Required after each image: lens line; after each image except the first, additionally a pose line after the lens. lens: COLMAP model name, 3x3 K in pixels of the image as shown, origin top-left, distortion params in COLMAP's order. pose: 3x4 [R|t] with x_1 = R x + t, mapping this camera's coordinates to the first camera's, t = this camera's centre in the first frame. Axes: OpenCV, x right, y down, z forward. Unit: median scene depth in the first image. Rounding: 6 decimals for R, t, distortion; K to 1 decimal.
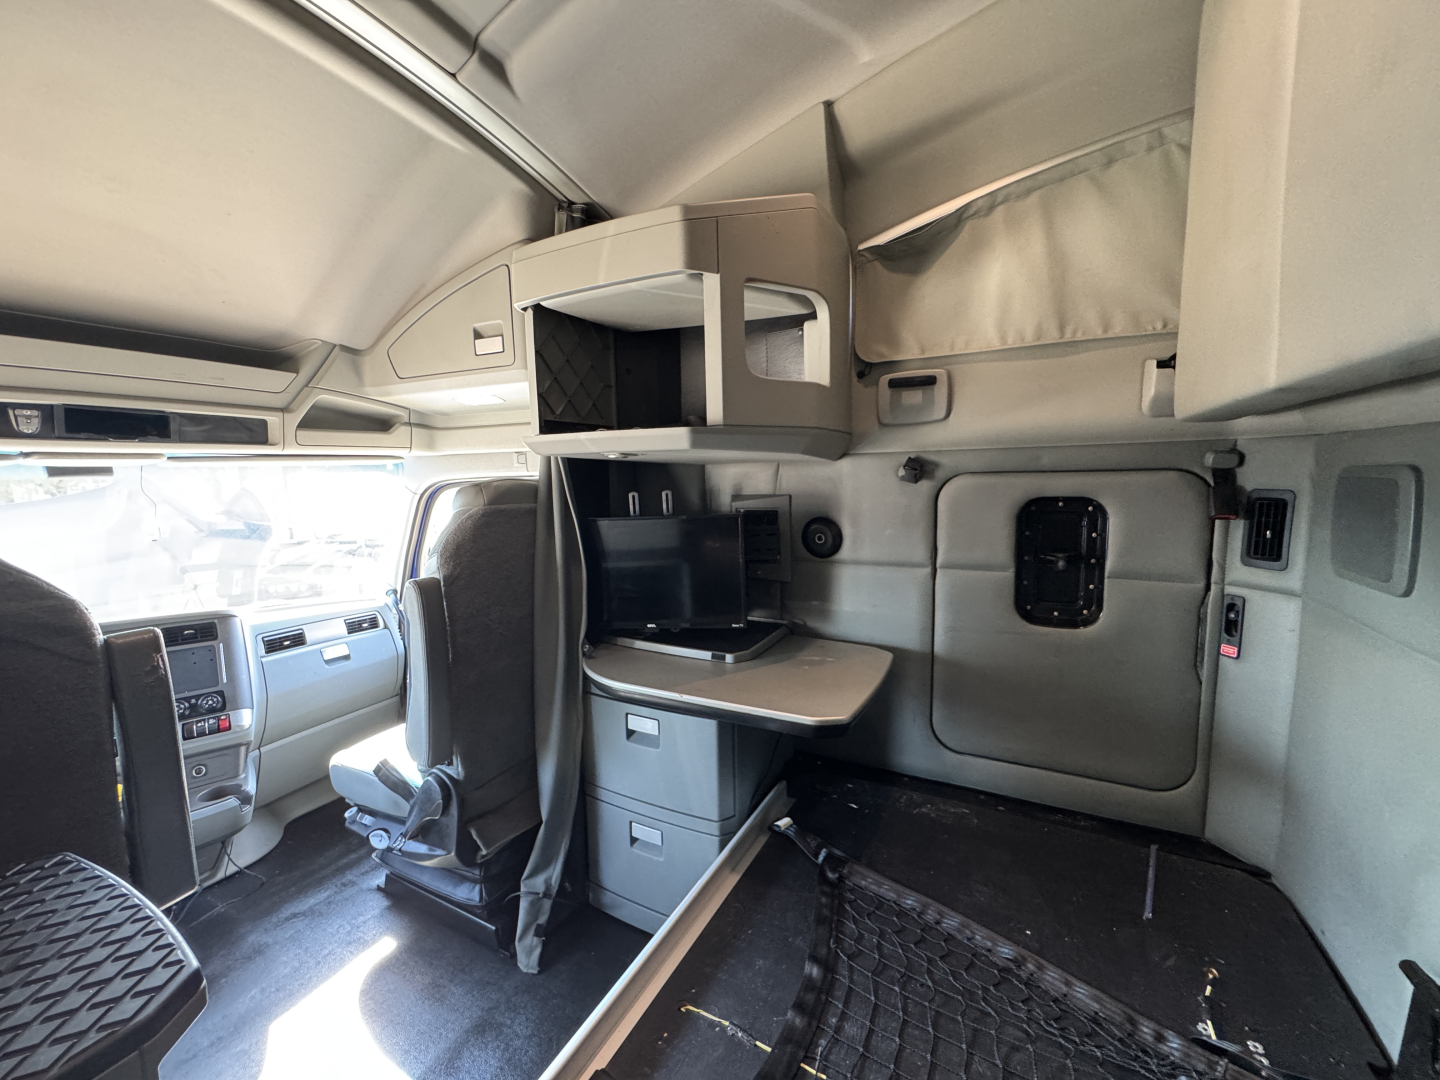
lens RADIAL K [[575.7, 0, 717.0], [0, 575.7, 541.6], [0, 0, 1]] dist [-0.001531, -0.000220]
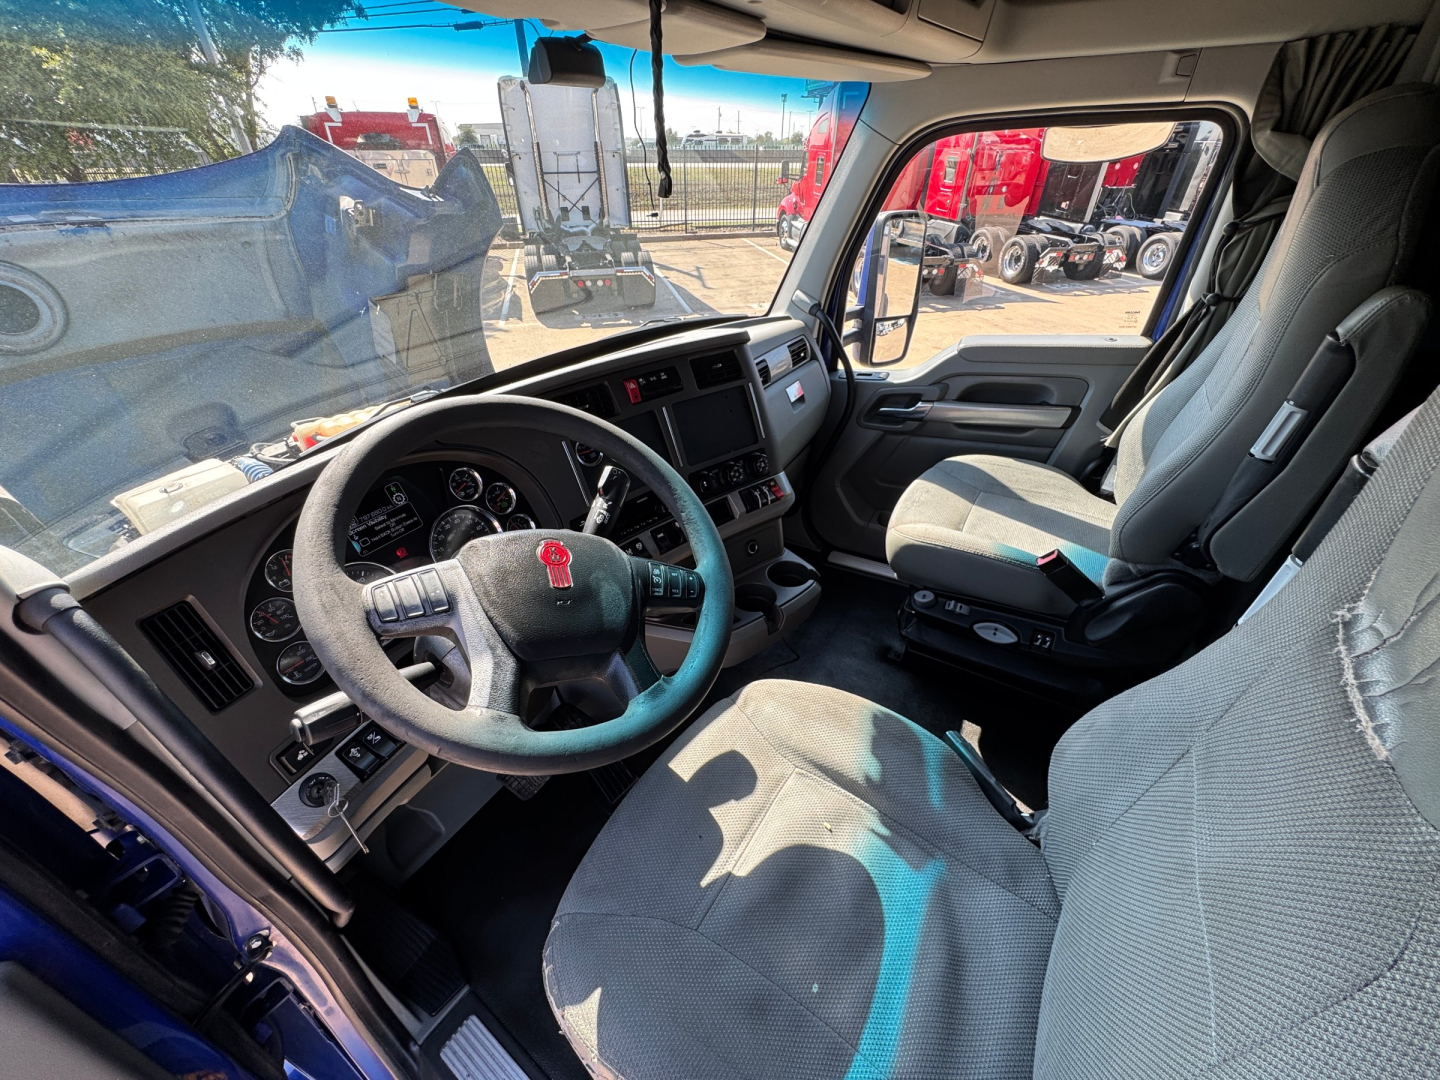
lens RADIAL K [[575.7, 0, 723.2], [0, 575.7, 540.4], [0, 0, 1]] dist [-0.001531, -0.000220]
pose [[0.998815, 0.029442, -0.038749, -0.880959], [-0.008700, 0.891436, 0.453064, 0.029492], [0.047881, -0.452190, 0.890636, 0.285026]]
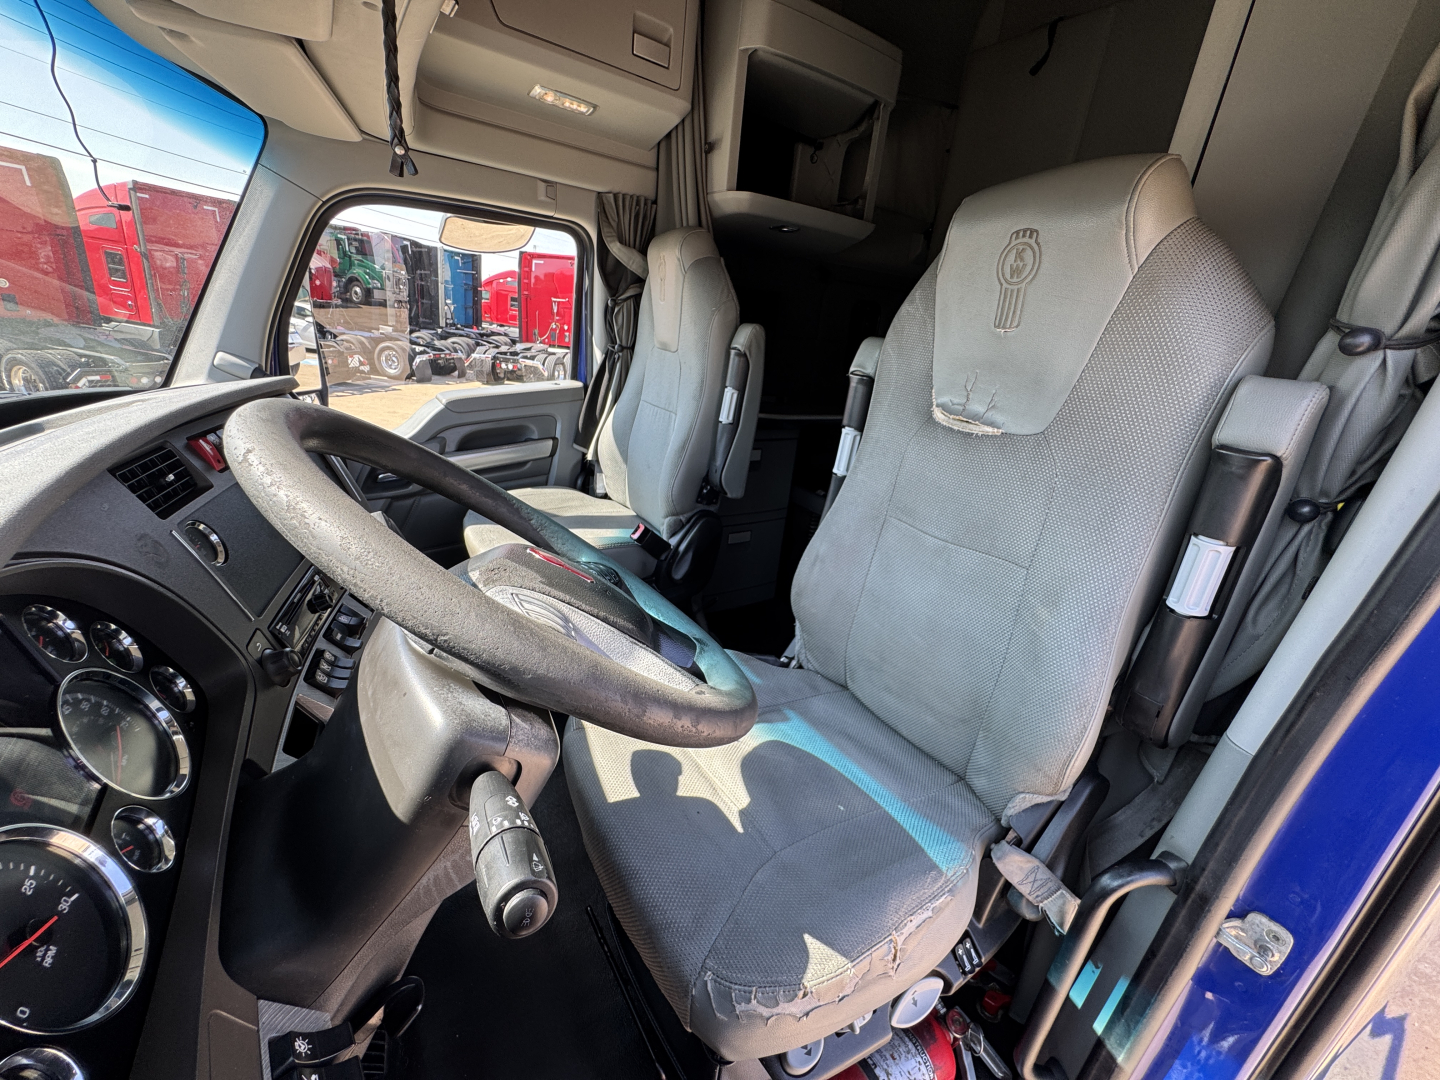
lens RADIAL K [[575.7, 0, 723.2], [0, 575.7, 535.3], [0, 0, 1]] dist [-0.001531, -0.000220]
pose [[0.473863, -0.251629, 0.843882, -1.199266], [-0.002584, 0.957903, 0.287079, 0.105986], [-0.880595, -0.138217, 0.453265, 0.387017]]
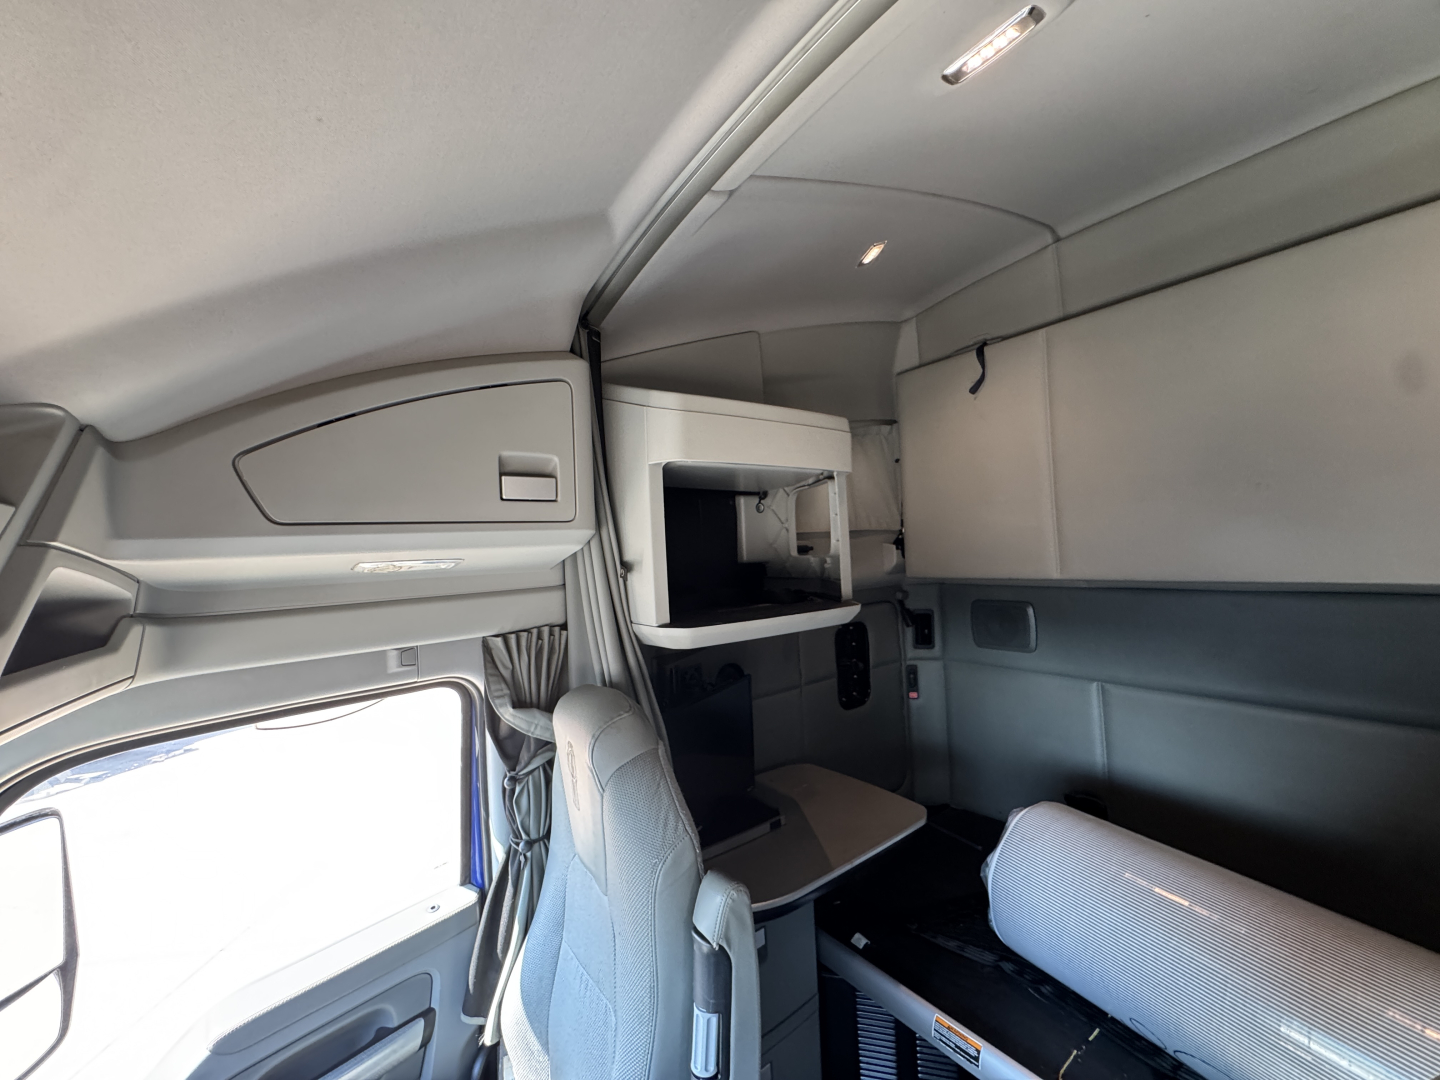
lens RADIAL K [[575.7, 0, 717.0], [0, 575.7, 540.5], [0, 0, 1]] dist [-0.001531, -0.000220]
pose [[0.432766, 0.013002, 0.901412, -0.838315], [0.150348, 0.984852, -0.086387, -0.186206], [-0.888881, 0.172911, 0.424256, 0.522363]]
